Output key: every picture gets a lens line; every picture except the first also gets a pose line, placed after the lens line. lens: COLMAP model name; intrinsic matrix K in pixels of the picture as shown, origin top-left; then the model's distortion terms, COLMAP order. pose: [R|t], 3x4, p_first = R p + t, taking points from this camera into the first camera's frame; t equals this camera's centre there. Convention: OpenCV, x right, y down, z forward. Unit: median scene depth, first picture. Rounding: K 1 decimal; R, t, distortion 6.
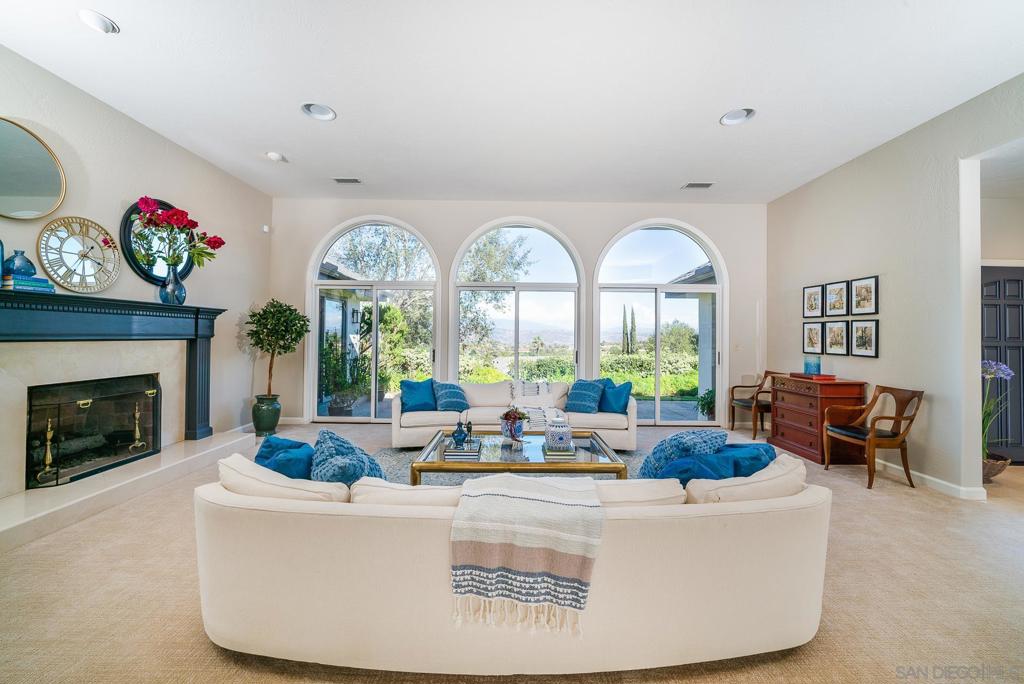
lens RADIAL K [[387.4, 0, 512.0], [0, 387.4, 342.0], [0, 0, 1]] dist [0.000689, 0.000066]
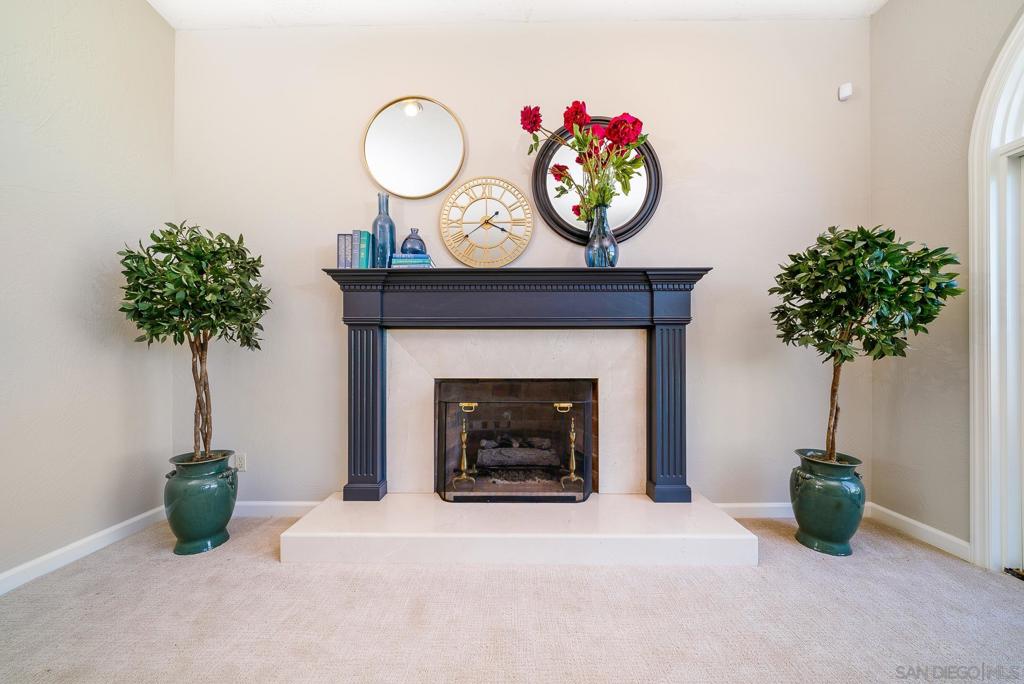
lens RADIAL K [[359.9, 0, 512.0], [0, 359.9, 342.0], [0, 0, 1]] dist [-0.000877, -0.000061]
pose [[-0.019274, -0.029314, -0.999384, -0.288433], [-0.012039, 0.999504, -0.029086, 0.036828], [0.999742, 0.011471, -0.019617, 0.846742]]
